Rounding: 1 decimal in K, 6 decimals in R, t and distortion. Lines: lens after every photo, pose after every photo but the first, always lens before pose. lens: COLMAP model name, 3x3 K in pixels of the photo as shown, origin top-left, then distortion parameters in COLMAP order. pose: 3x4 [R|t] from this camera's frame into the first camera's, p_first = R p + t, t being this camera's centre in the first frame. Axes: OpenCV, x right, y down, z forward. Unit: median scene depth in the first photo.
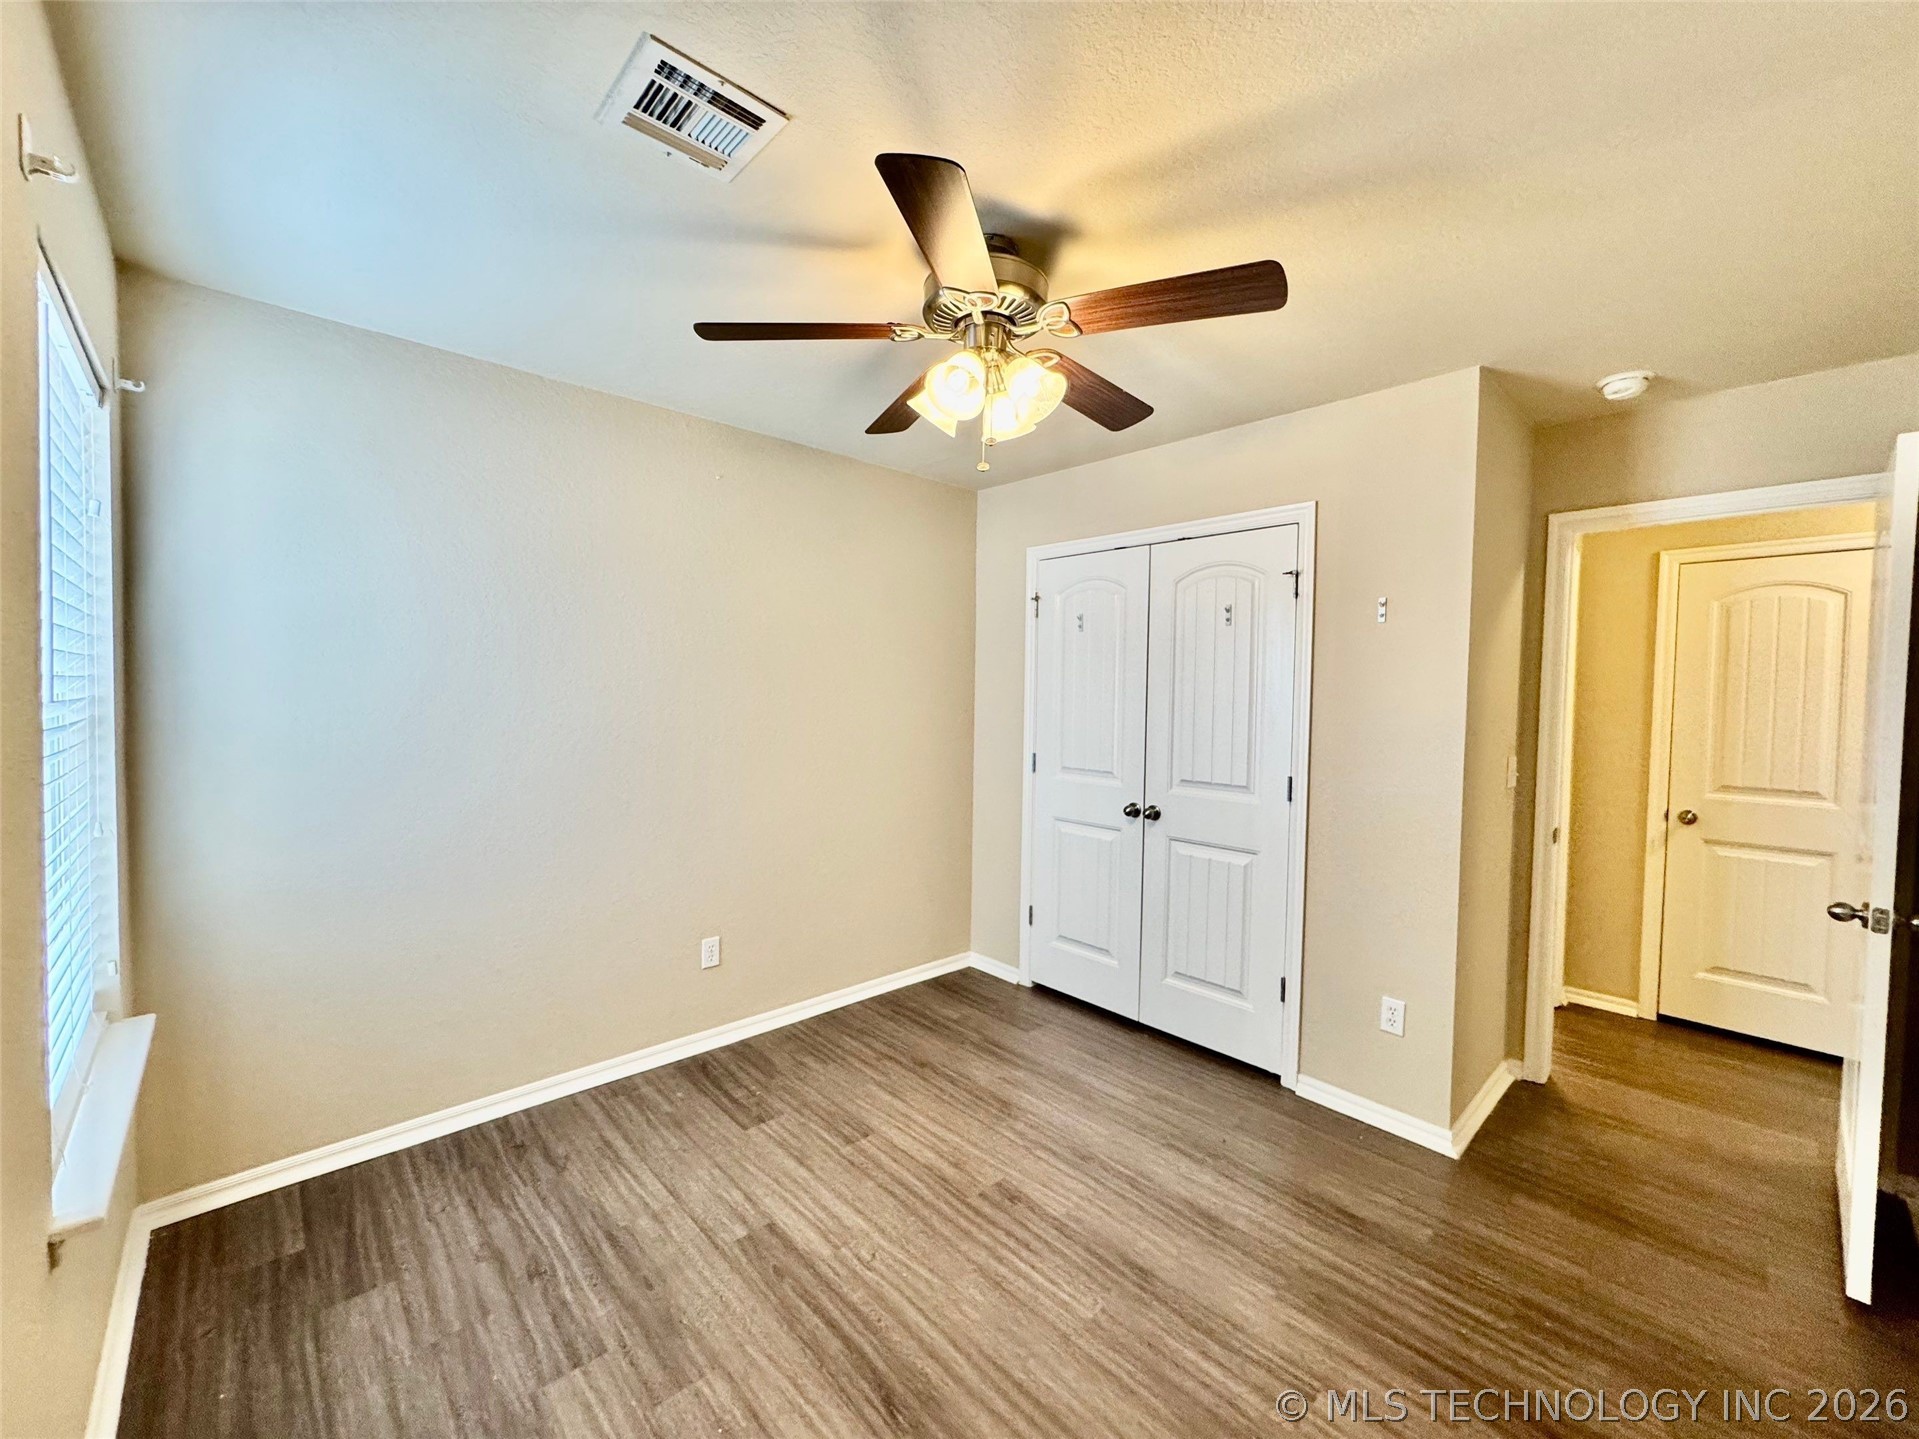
lens RADIAL K [[765.2, 0, 962.0], [0, 765.2, 716.0], [0, 0, 1]] dist [-0.002515, 0.000697]
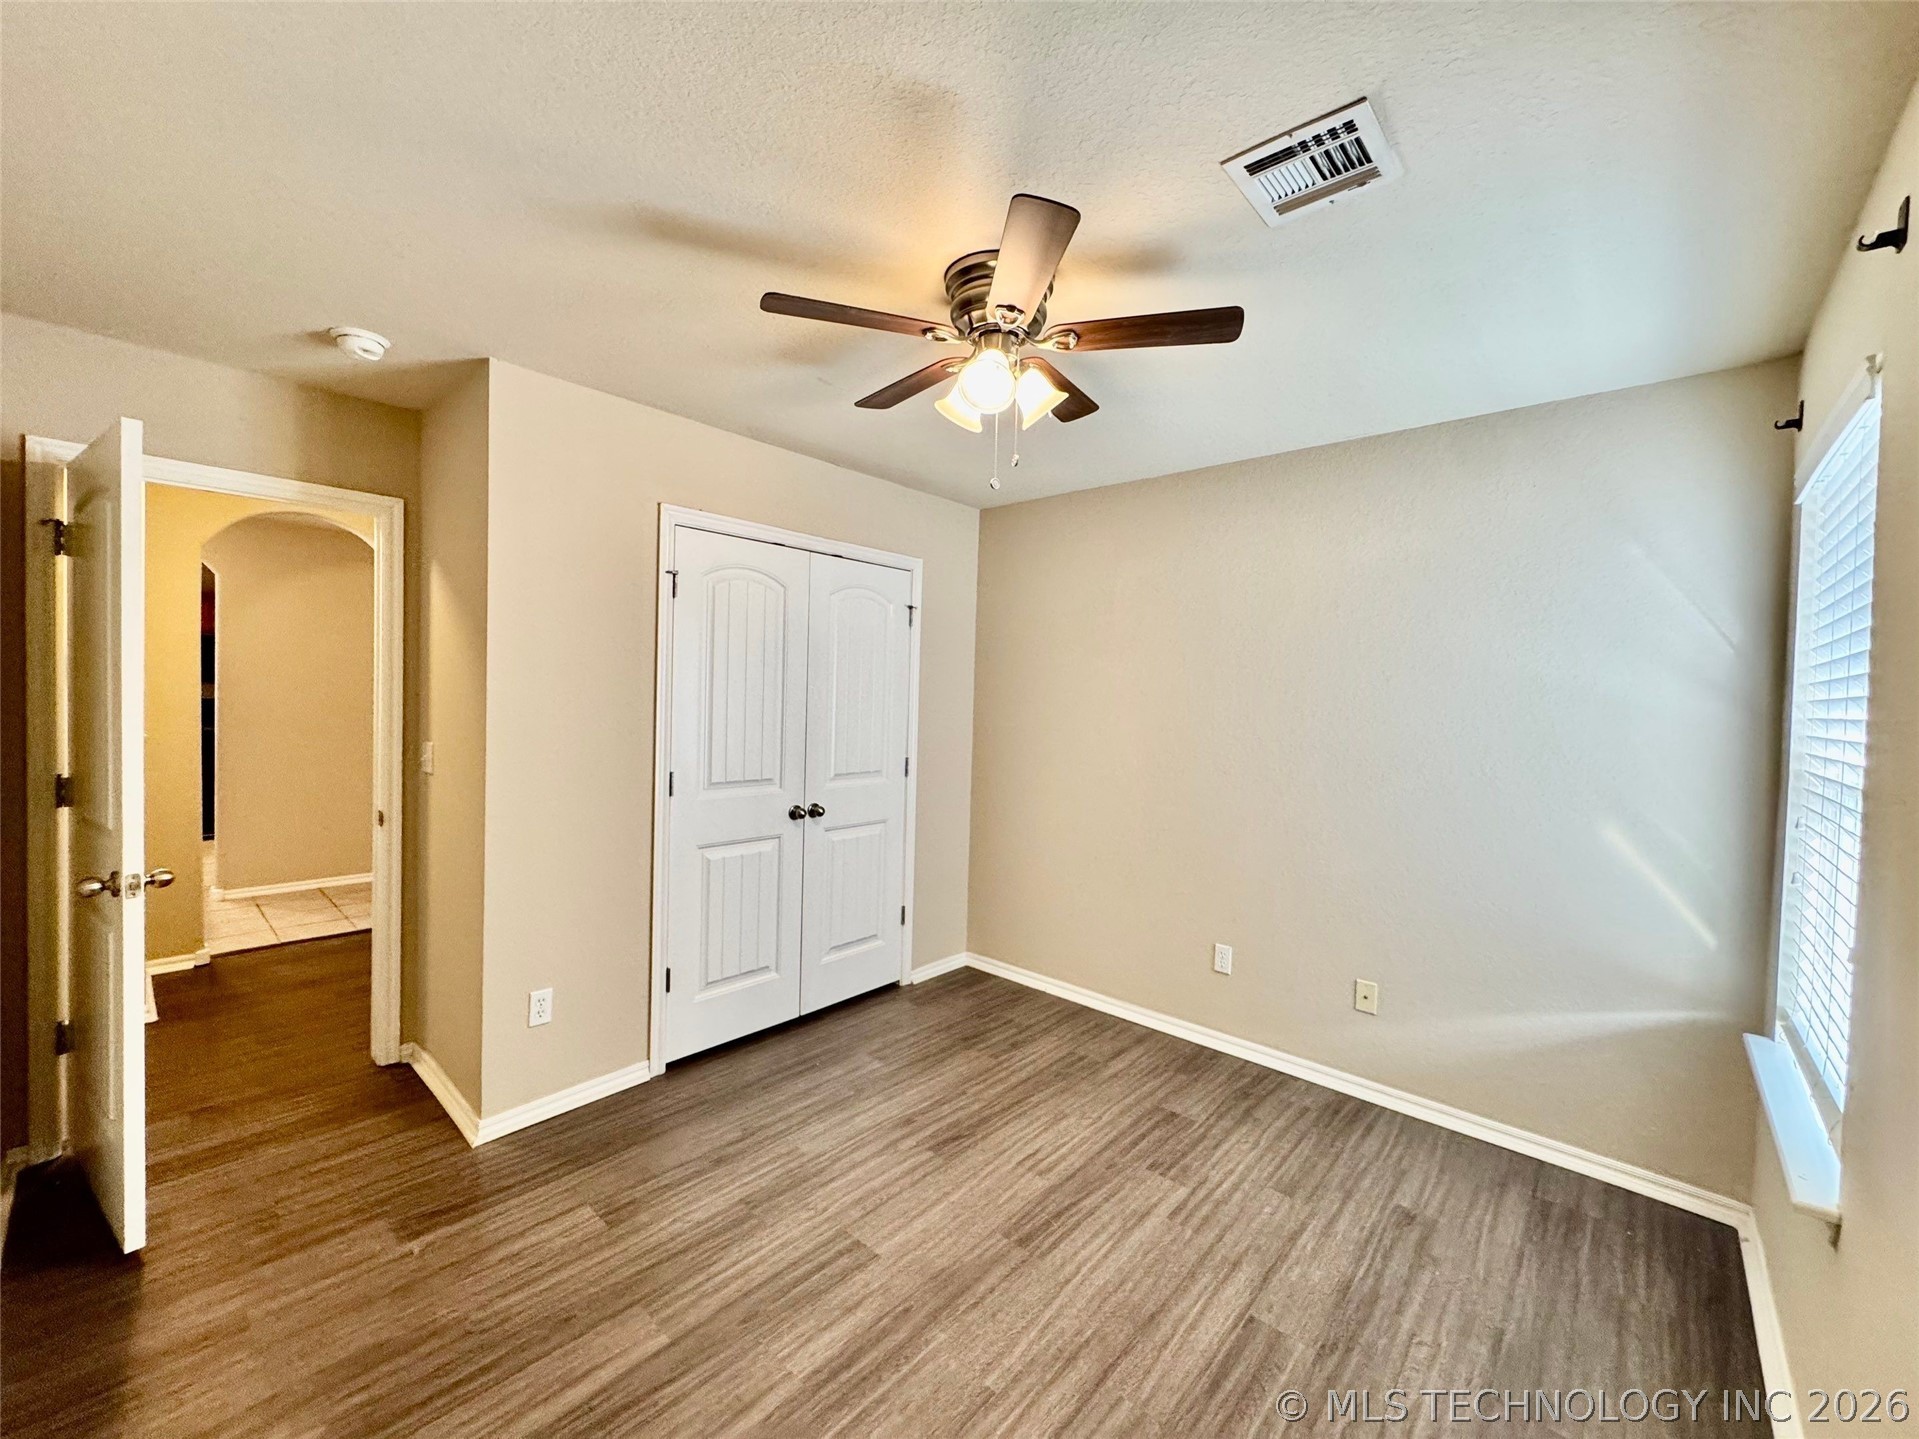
lens RADIAL K [[765.2, 0, 962.0], [0, 765.2, 716.0], [0, 0, 1]] dist [-0.002515, 0.000697]
pose [[-0.082273, -0.040700, 0.995778, -0.823854], [0.008998, 0.999095, 0.041579, -0.046246], [-0.996569, 0.012381, -0.081833, 0.890138]]
